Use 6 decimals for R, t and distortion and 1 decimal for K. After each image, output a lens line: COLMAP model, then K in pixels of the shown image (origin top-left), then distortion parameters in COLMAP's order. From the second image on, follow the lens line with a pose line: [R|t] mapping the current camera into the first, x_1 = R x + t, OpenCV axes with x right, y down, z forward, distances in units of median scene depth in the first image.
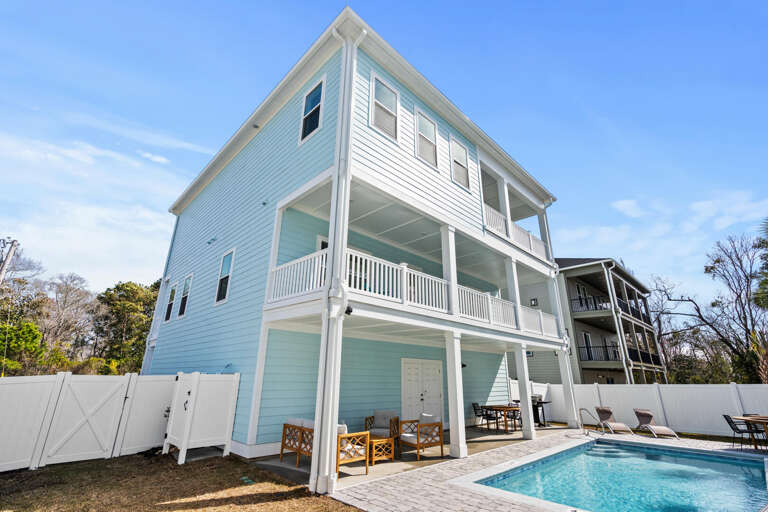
lens RADIAL K [[350.0, 0, 384.2], [0, 350.0, 259.2], [0, 0, 1]] dist [-0.001790, 0.001737]
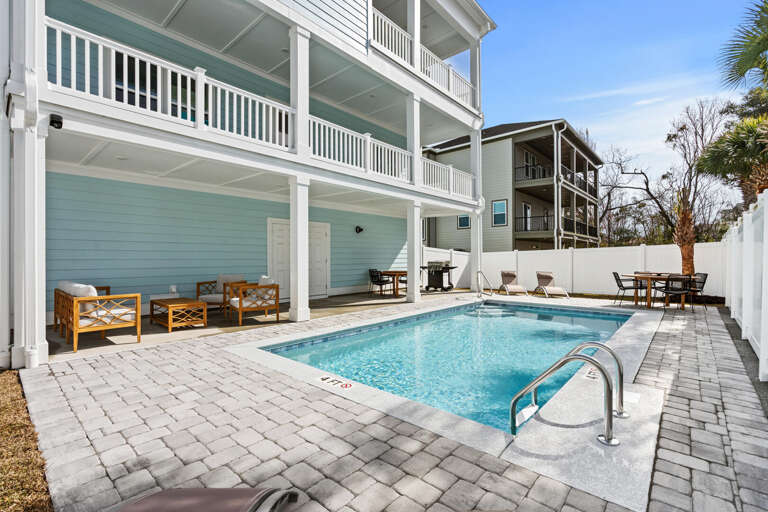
lens RADIAL K [[350.0, 0, 384.8], [0, 350.0, 258.5], [0, 0, 1]] dist [-0.001790, 0.001737]
pose [[0.997529, -0.014600, 0.068726, 0.247699], [-0.008393, 0.946406, 0.322870, 0.094414], [-0.069757, -0.322649, 0.943945, 0.149467]]
